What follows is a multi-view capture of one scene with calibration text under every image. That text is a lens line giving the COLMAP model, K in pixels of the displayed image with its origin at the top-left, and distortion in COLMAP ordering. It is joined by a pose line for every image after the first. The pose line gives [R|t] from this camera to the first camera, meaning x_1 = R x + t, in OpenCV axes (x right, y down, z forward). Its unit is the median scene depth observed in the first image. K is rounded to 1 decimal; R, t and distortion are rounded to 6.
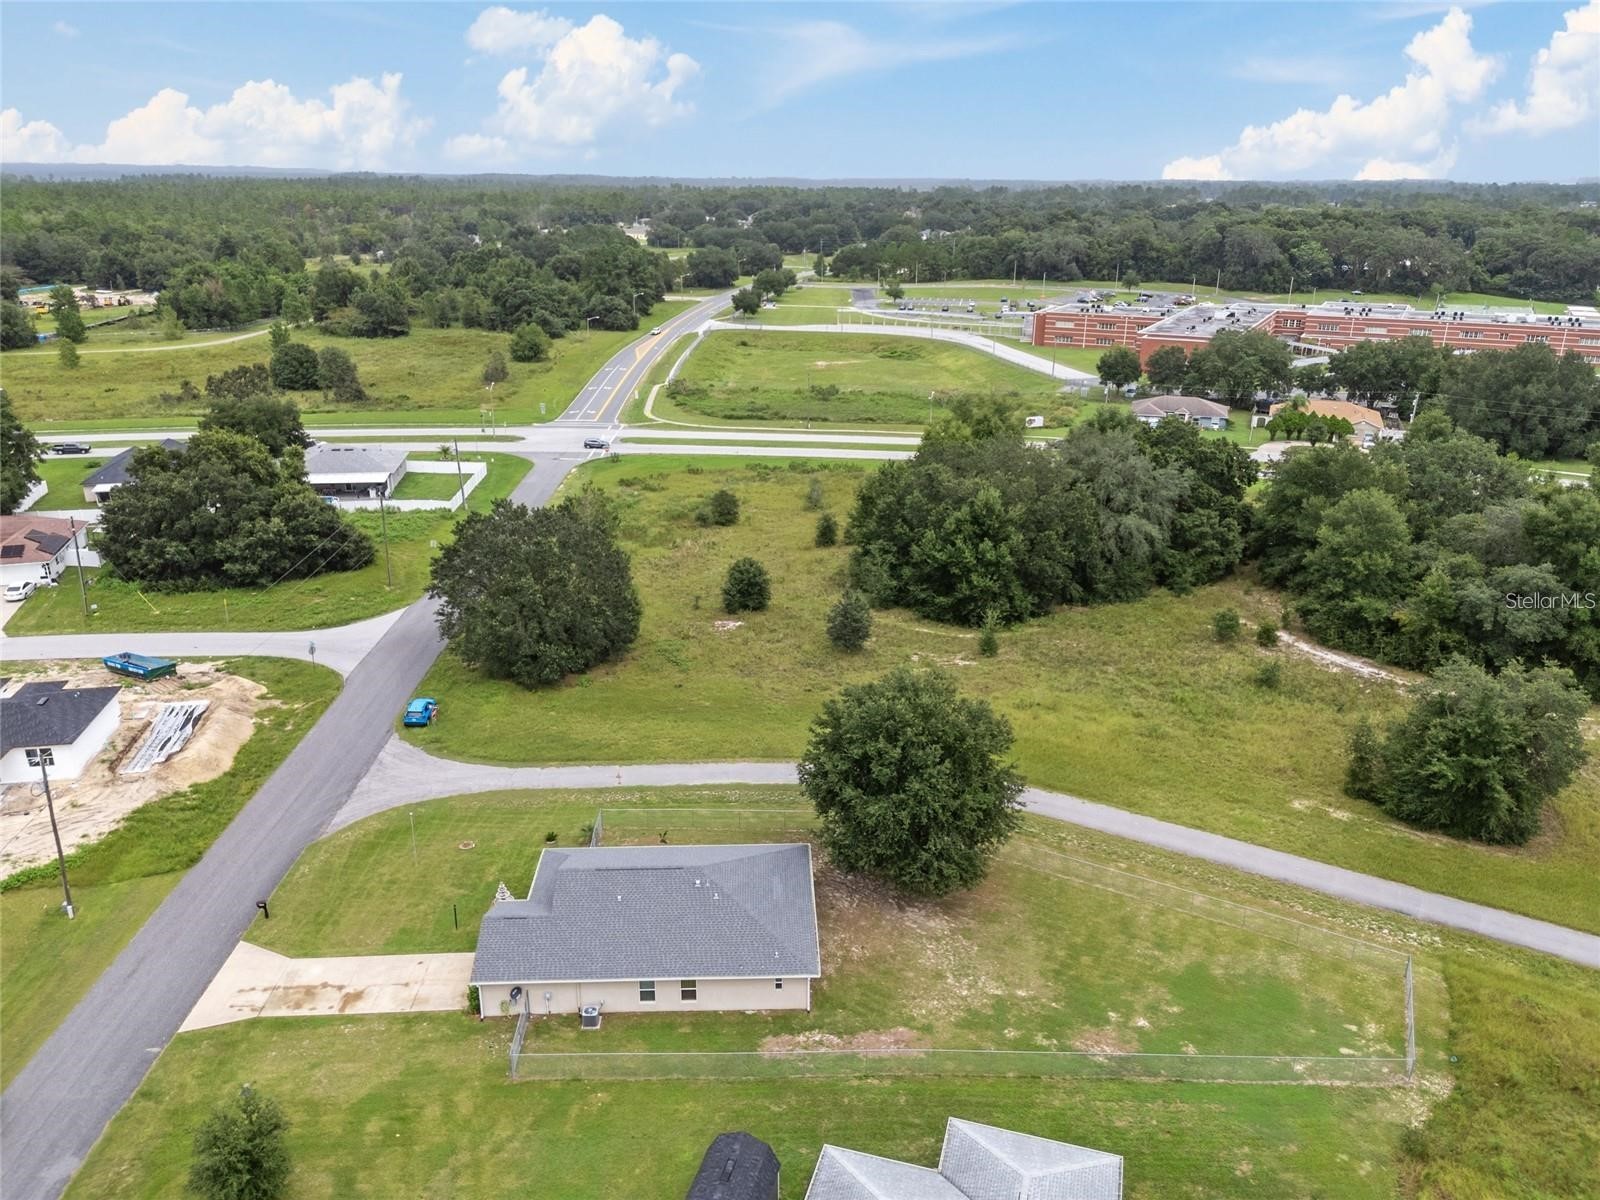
lens RADIAL K [[1174.8, 0, 800.0], [0, 1174.8, 600.0], [0, 0, 1]] dist [0.075657, -0.074866]
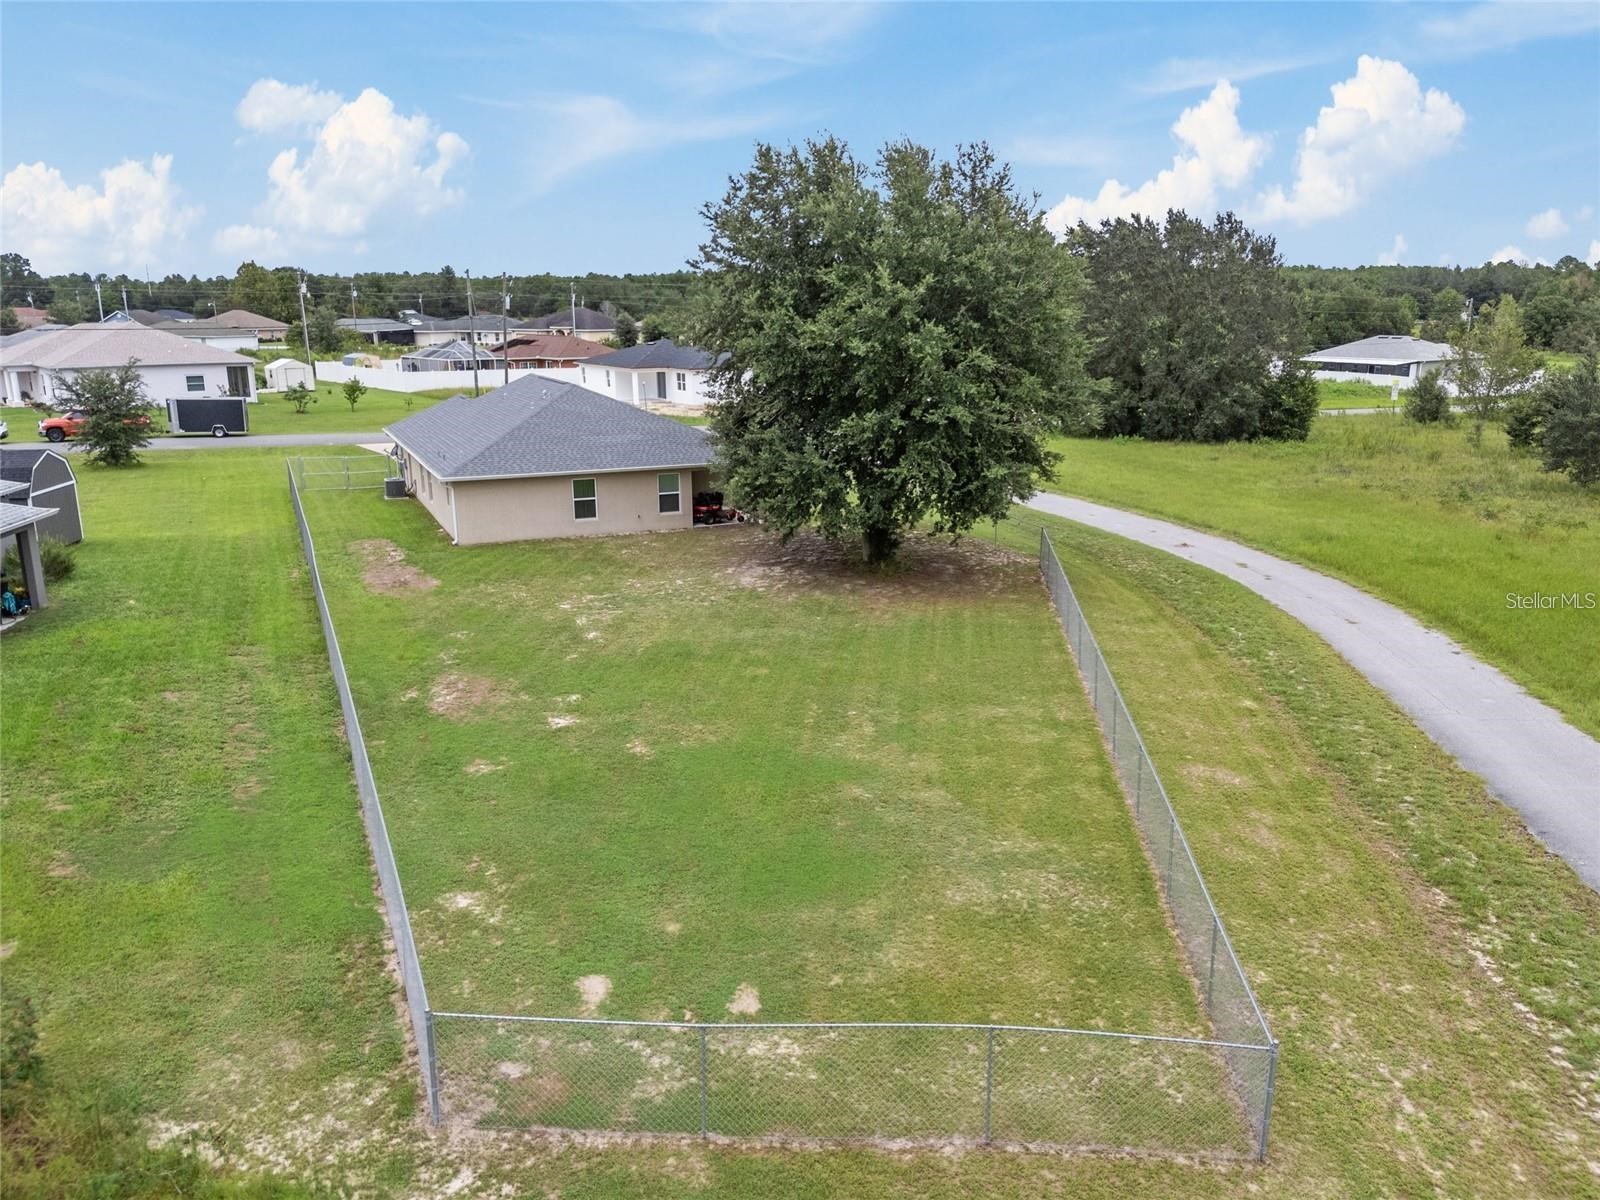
lens RADIAL K [[1174.8, 0, 800.0], [0, 1174.8, 600.0], [0, 0, 1]] dist [0.075657, -0.074866]
pose [[0.382260, 0.219079, -0.897709, 0.662818], [-0.306342, 0.946595, 0.100564, 0.240581], [0.871798, 0.236564, 0.428959, 0.860292]]
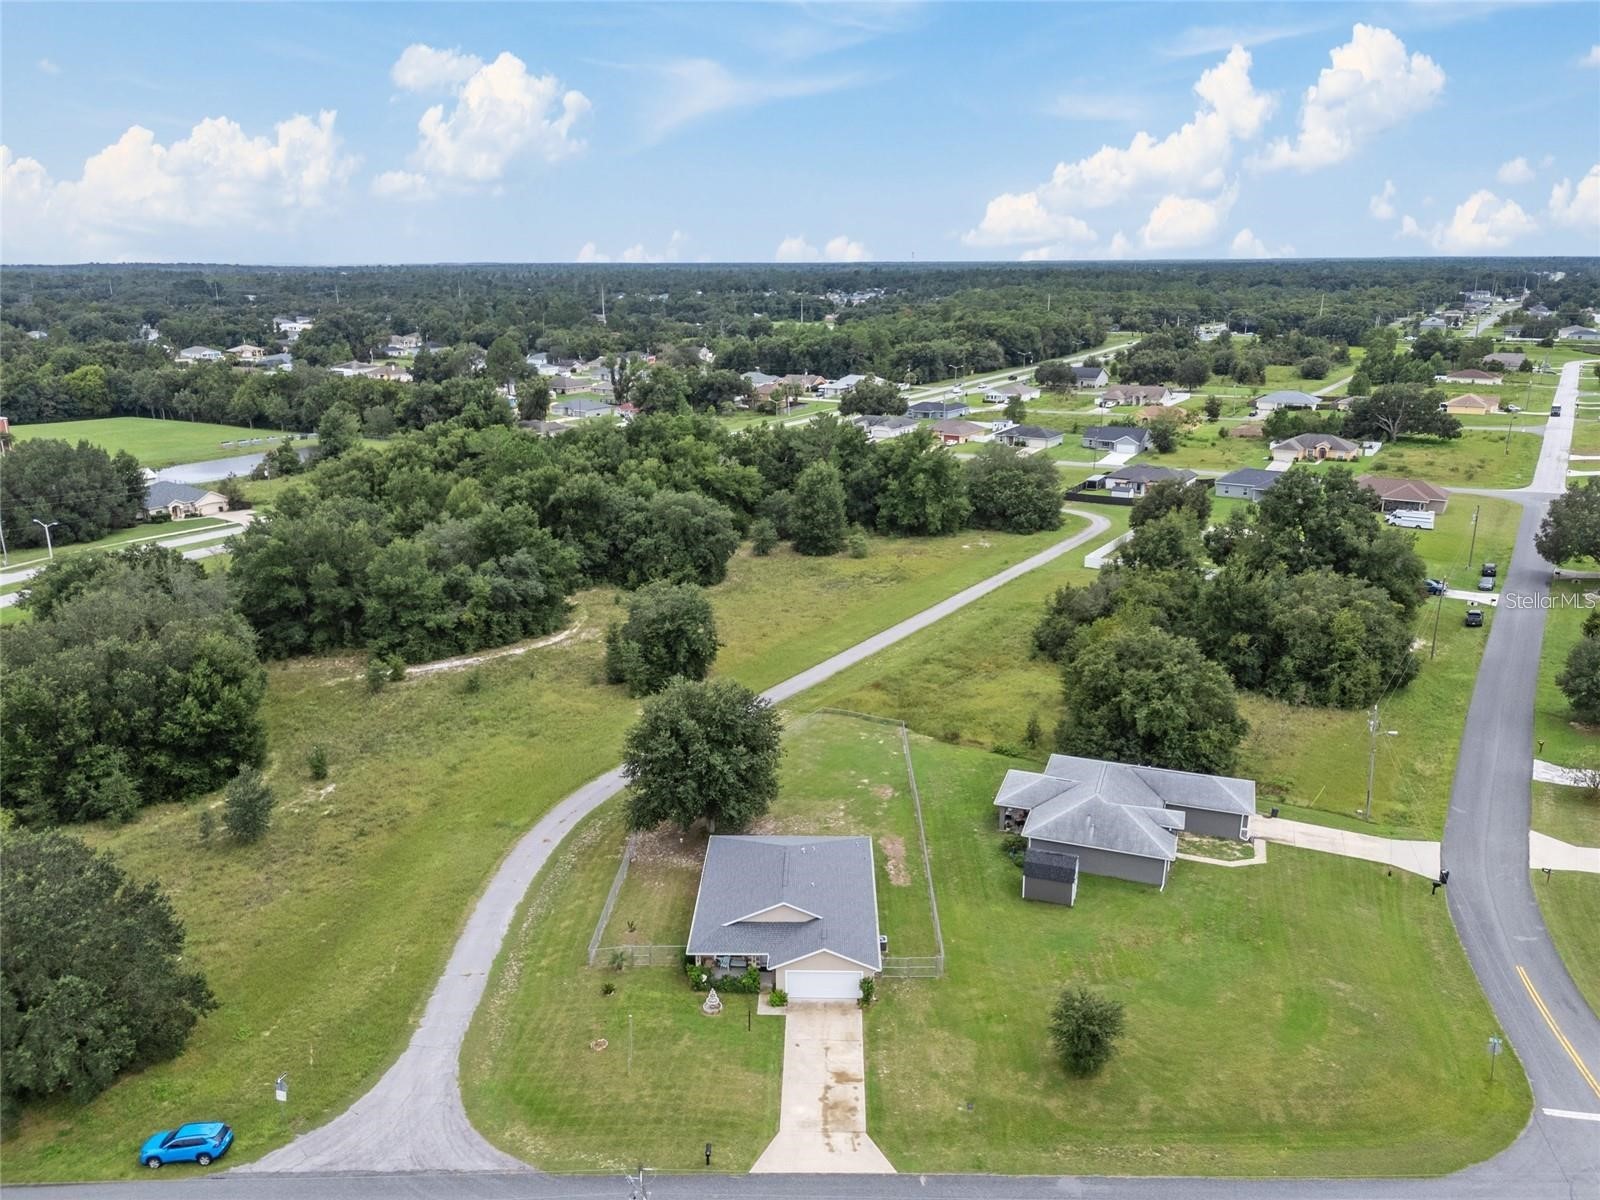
lens RADIAL K [[1173.0, 0, 800.0], [0, 1173.0, 600.0], [0, 0, 1]] dist [0.096392, -0.115903]
pose [[0.059606, -0.282535, 0.957403, -1.285868], [0.341502, 0.907007, 0.246402, -0.346439], [-0.937989, 0.312269, 0.150549, 0.721421]]
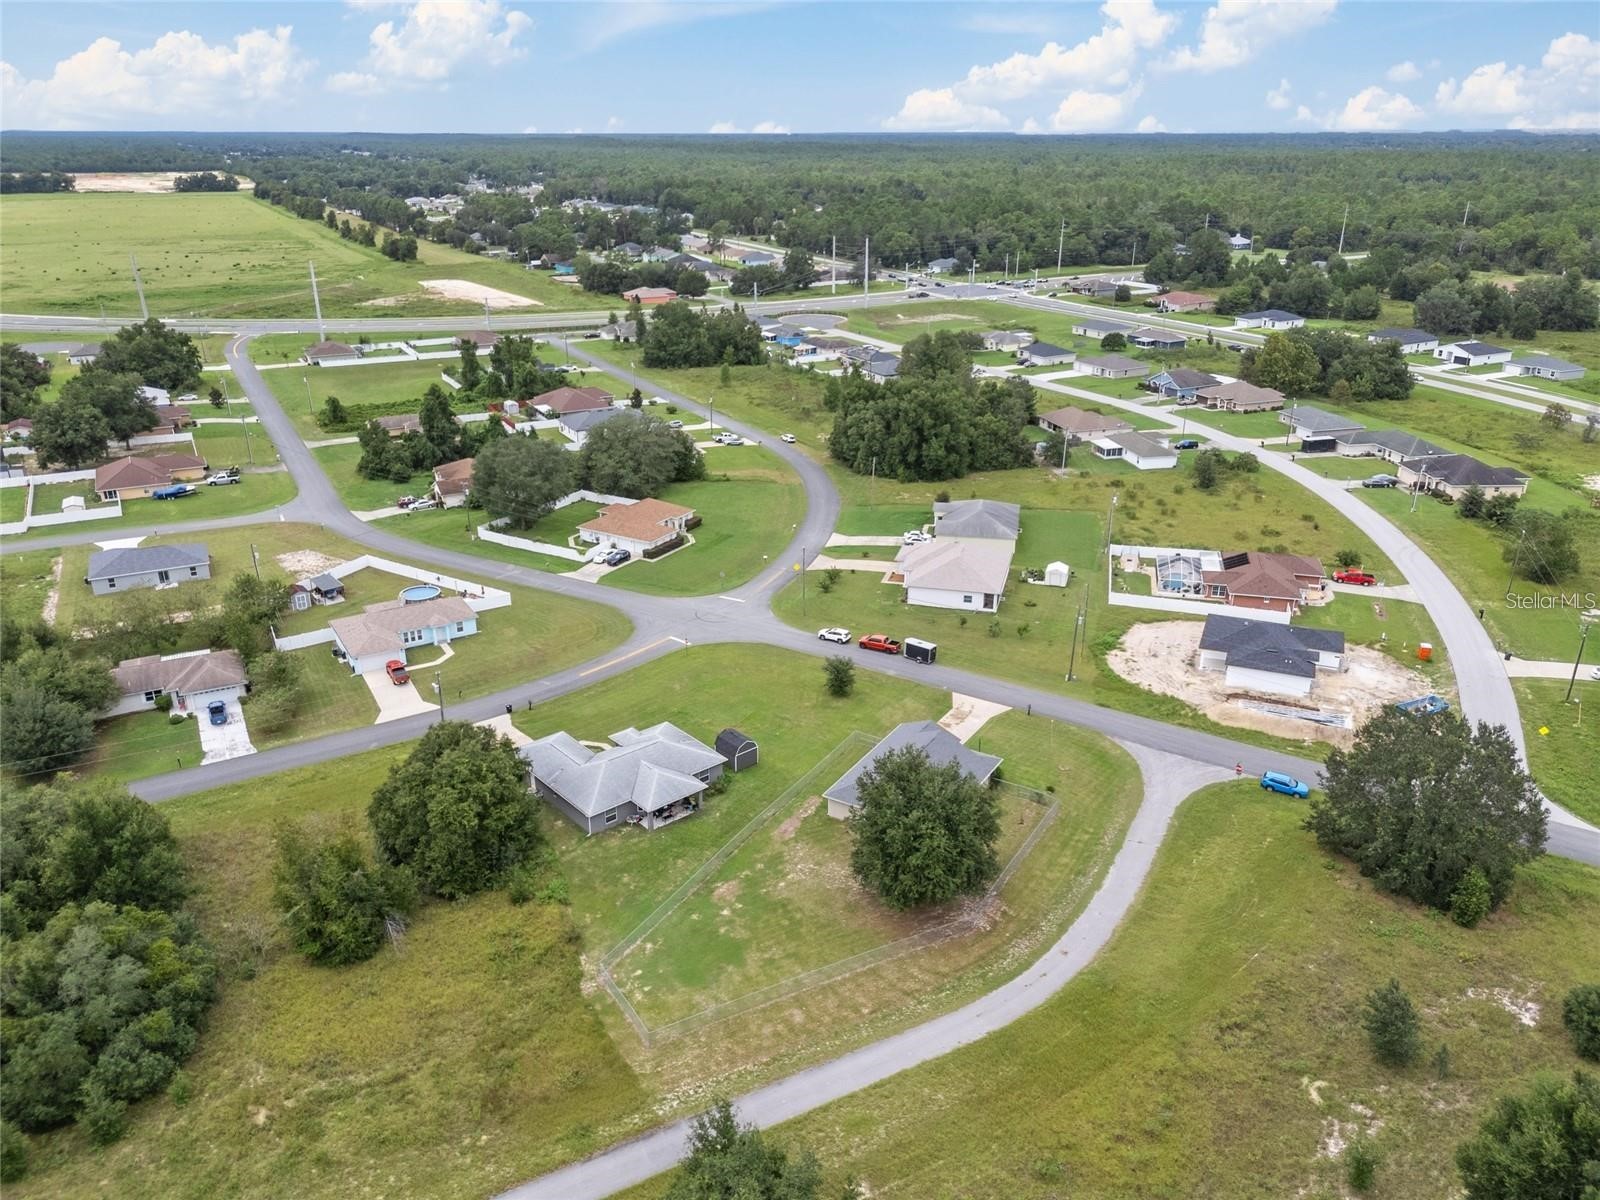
lens RADIAL K [[1189.1, 0, 794.1], [0, 1189.1, 579.1], [0, 0, 1]] dist [0.113205, -0.169893]
pose [[-0.548366, 0.288964, -0.784726, 1.390702], [-0.283021, 0.818889, 0.499319, -0.881693], [0.786888, 0.495904, -0.367268, 1.424862]]
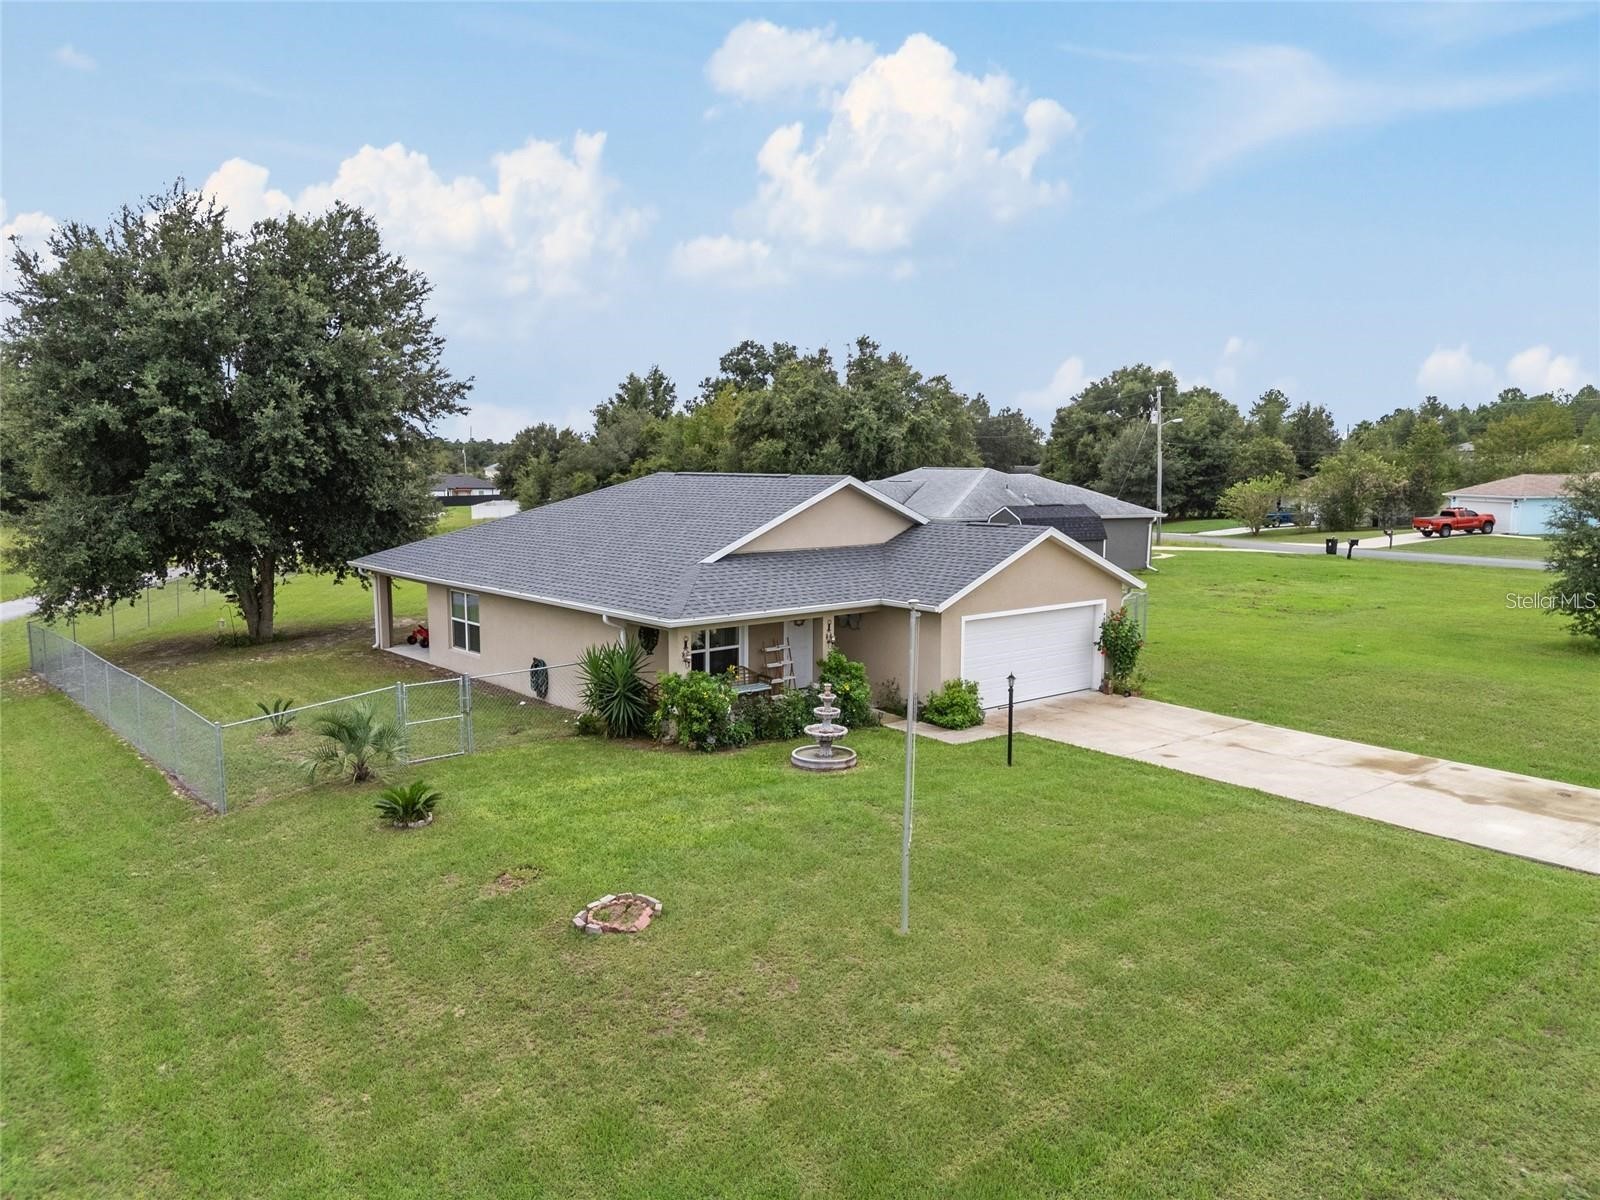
lens RADIAL K [[1174.8, 0, 800.0], [0, 1174.8, 600.0], [0, 0, 1]] dist [0.075657, -0.074866]
pose [[-0.614651, -0.103020, 0.782043, -0.526764], [0.260017, 0.909560, 0.324180, 0.131774], [-0.744712, 0.402602, -0.532274, 1.270599]]
